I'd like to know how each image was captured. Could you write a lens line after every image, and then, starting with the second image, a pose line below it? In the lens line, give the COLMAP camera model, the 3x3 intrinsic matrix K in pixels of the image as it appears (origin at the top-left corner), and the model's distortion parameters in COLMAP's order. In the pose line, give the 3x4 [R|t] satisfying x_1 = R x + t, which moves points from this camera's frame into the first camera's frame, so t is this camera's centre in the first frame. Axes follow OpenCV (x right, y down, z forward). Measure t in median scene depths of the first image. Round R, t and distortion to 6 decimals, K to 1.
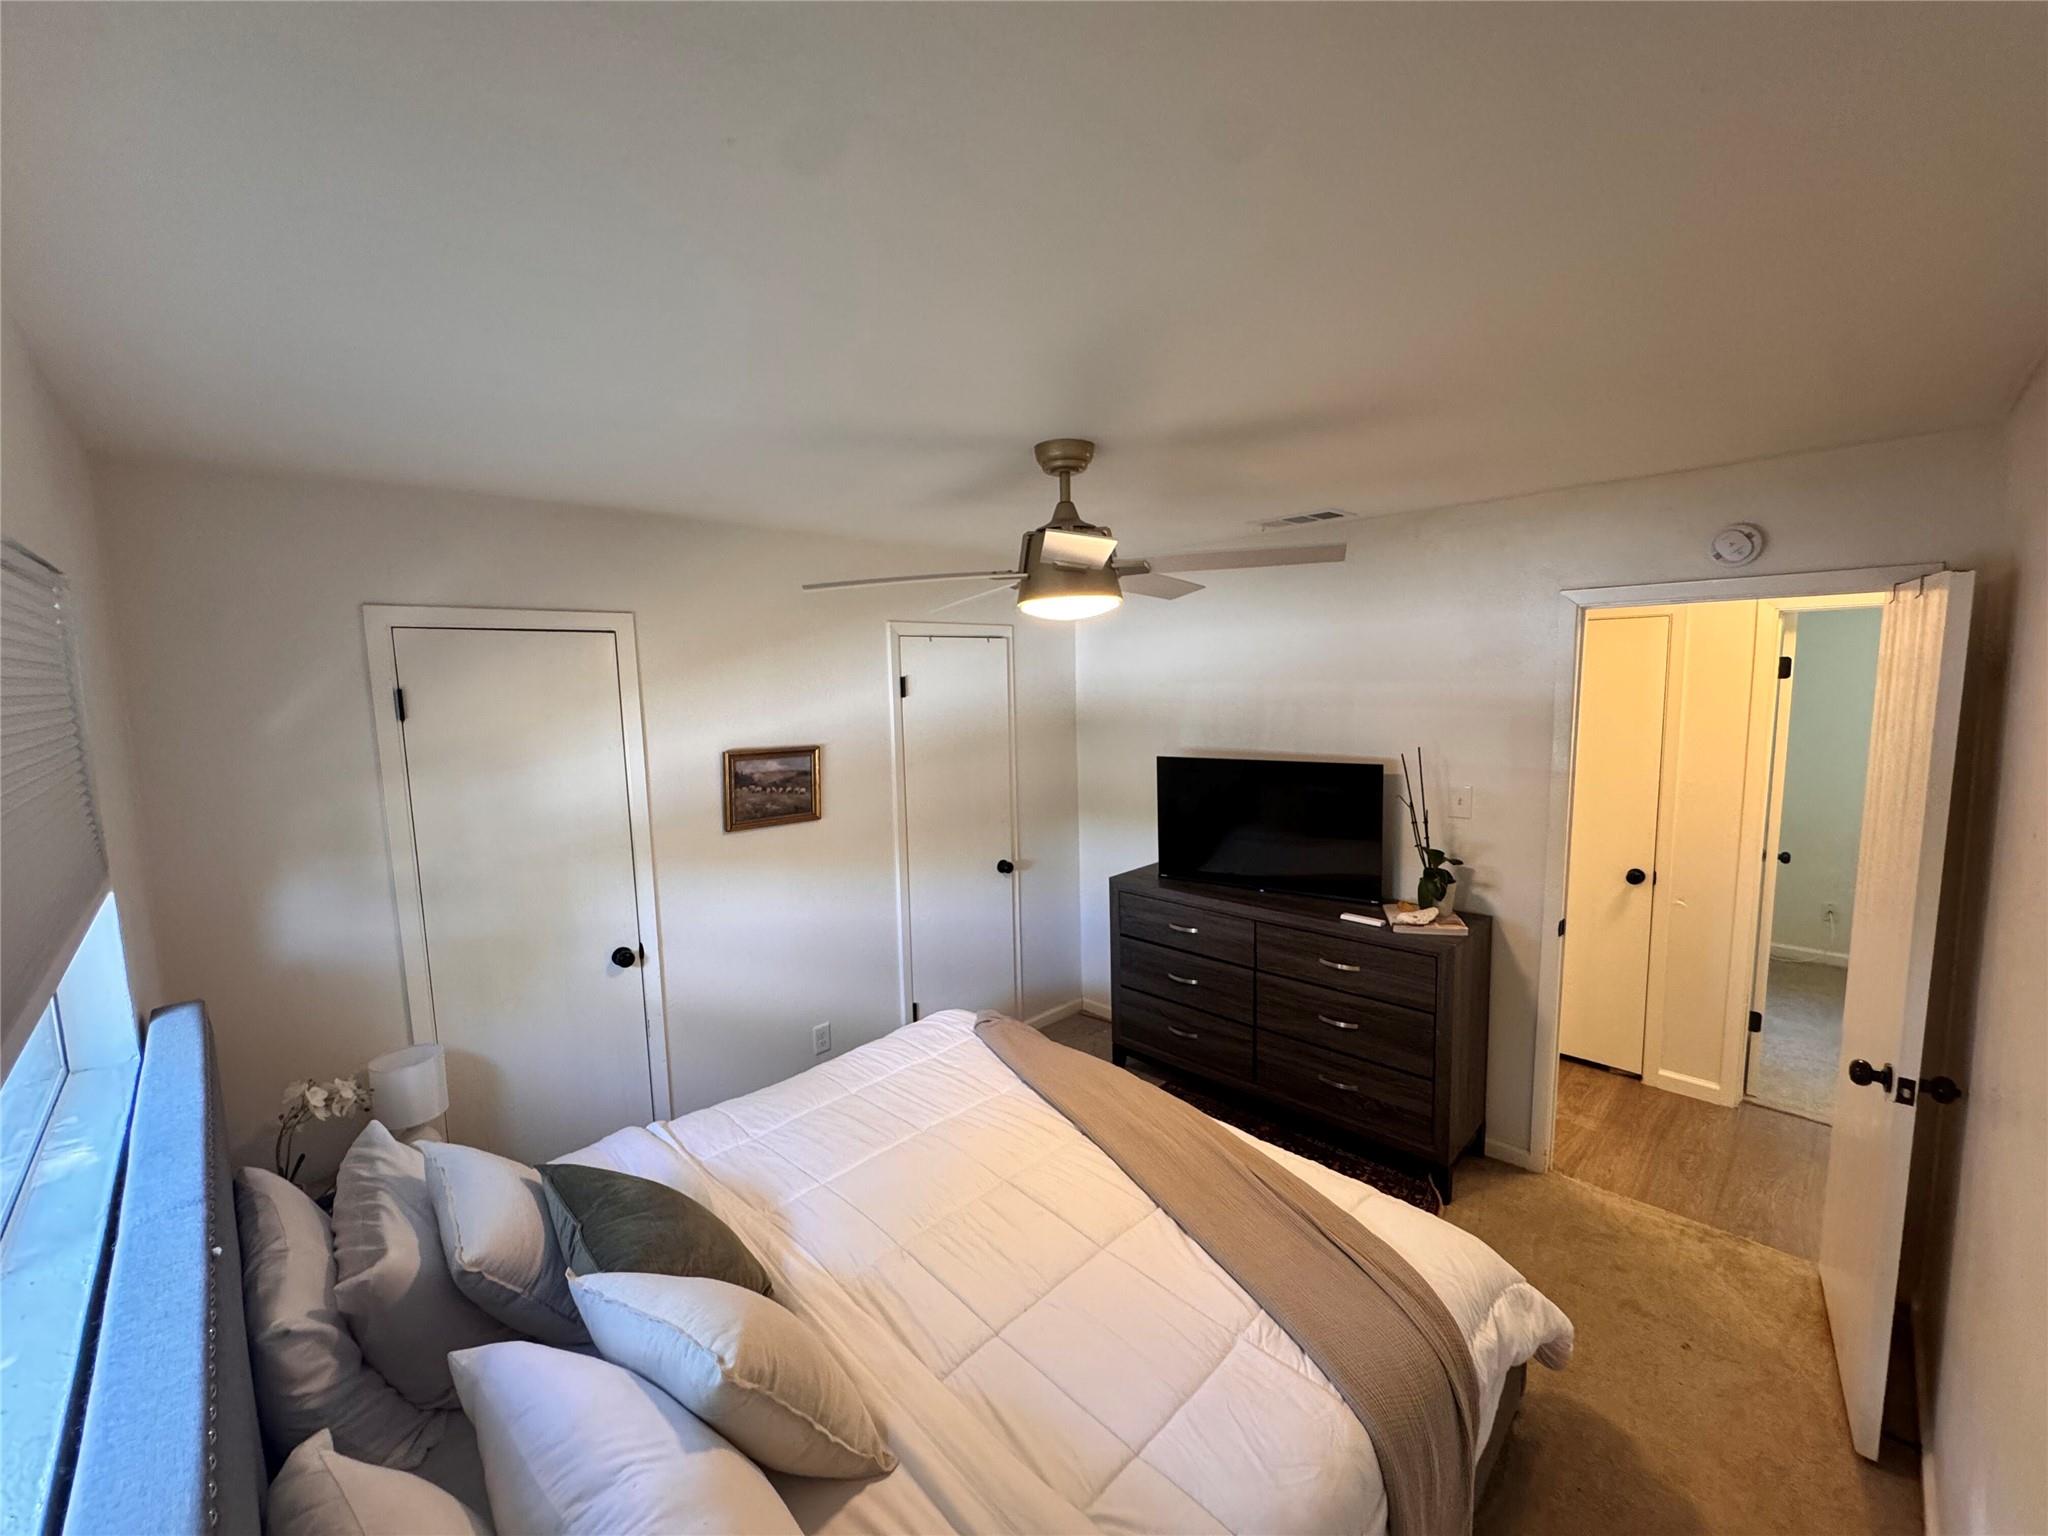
lens RADIAL K [[827.9, 0, 1024.2], [0, 827.9, 764.9], [0, 0, 1]] dist [-0.001859, 0.000326]
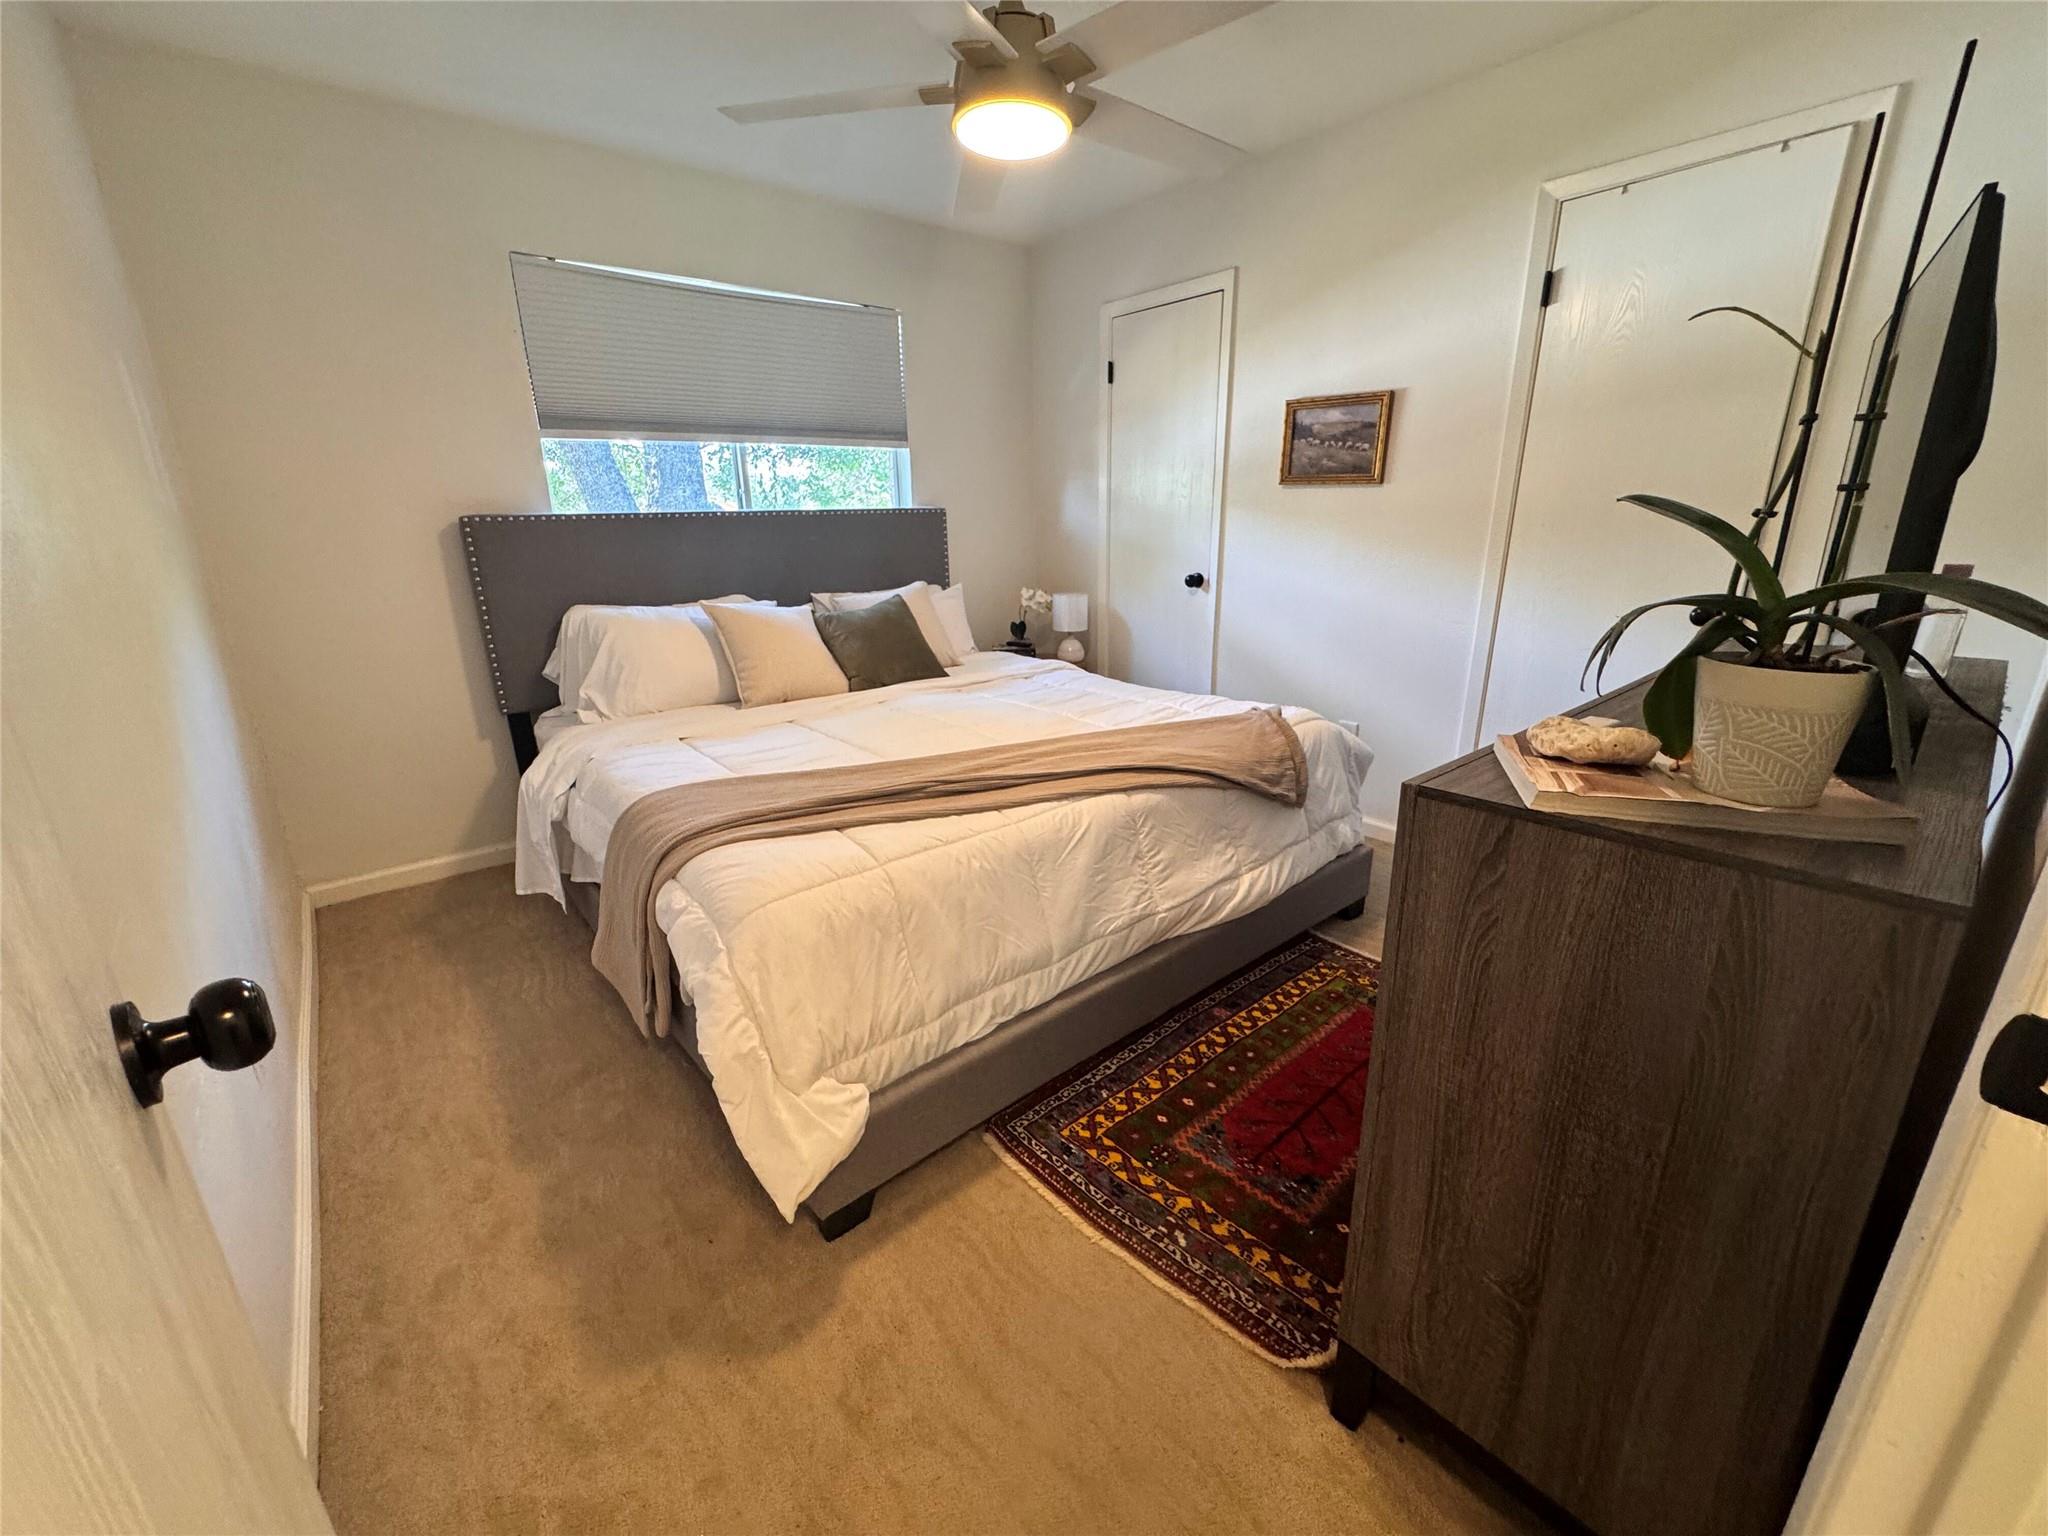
lens RADIAL K [[827.9, 0, 1022.3], [0, 827.9, 768.9], [0, 0, 1]] dist [-0.001859, 0.000326]
pose [[-0.081660, 0.319273, -0.944138, 0.998473], [-0.087698, 0.941325, 0.325907, 0.140398], [0.992794, 0.109413, -0.048869, 1.016433]]
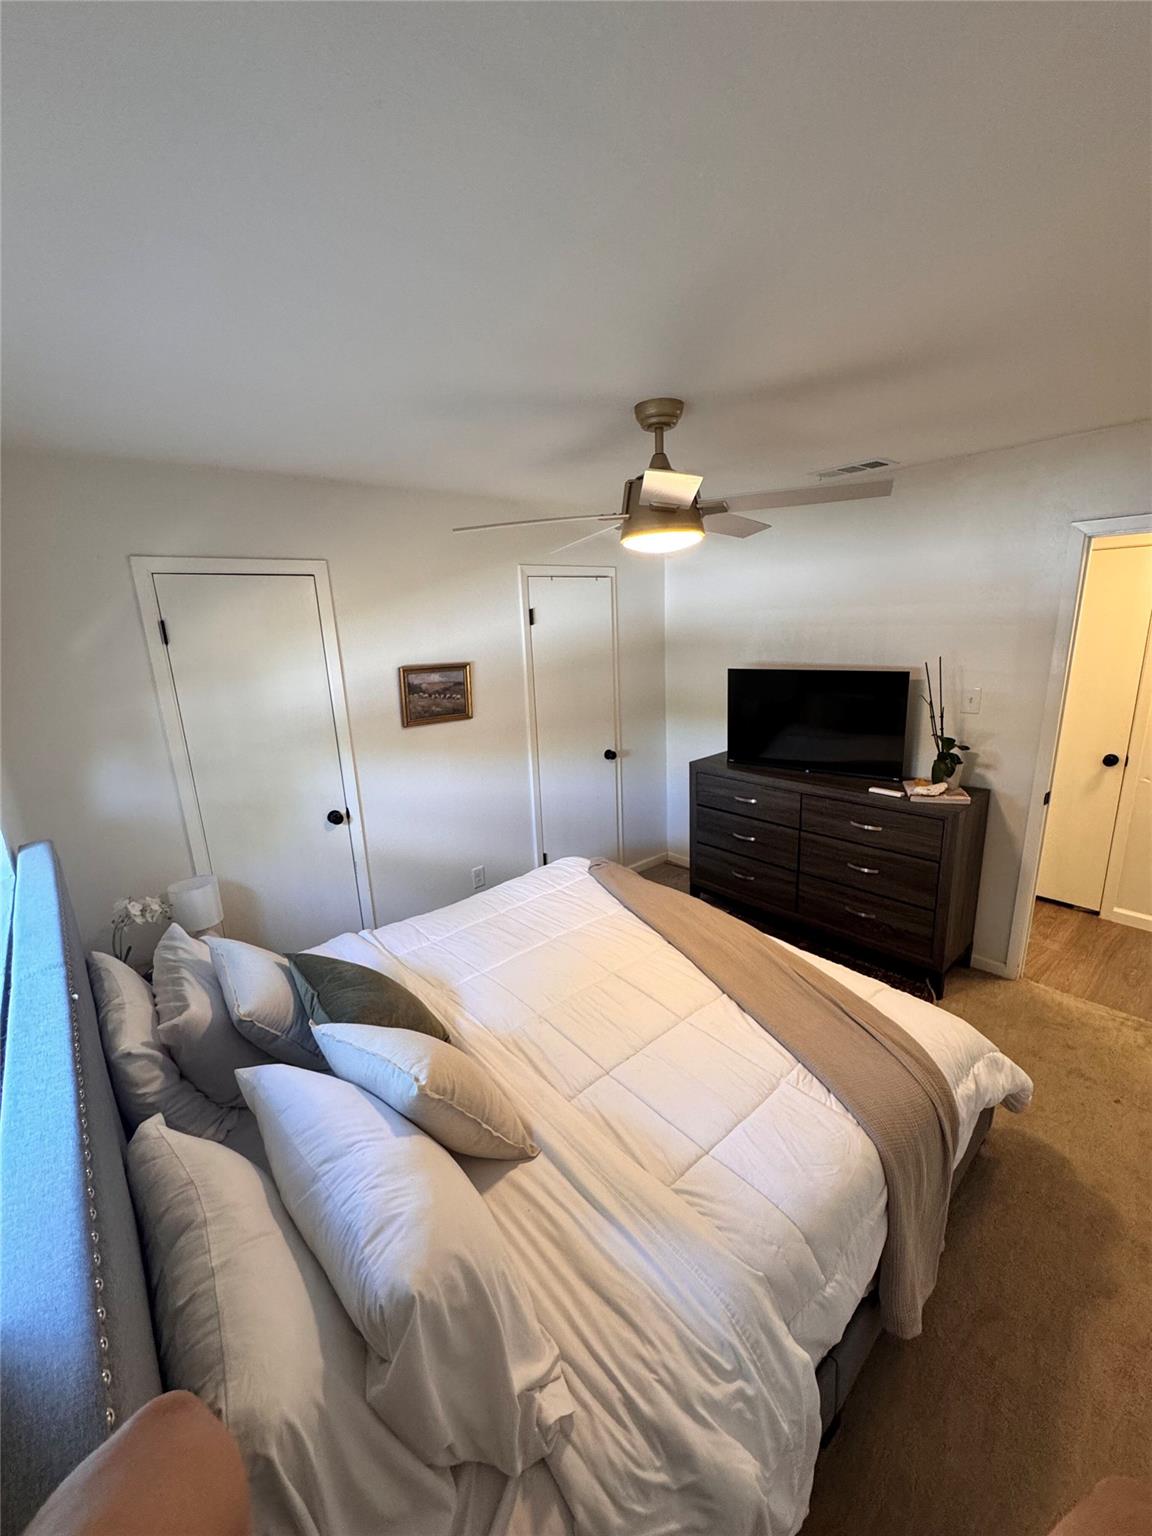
lens RADIAL K [[620.9, 0, 580.4], [0, 620.9, 769.2], [0, 0, 1]] dist [-0.001859, 0.000326]
pose [[0.997646, -0.000969, -0.068562, -0.003965], [0.010167, 0.990937, 0.133939, 0.020943], [0.067811, -0.134321, 0.988615, 0.012221]]
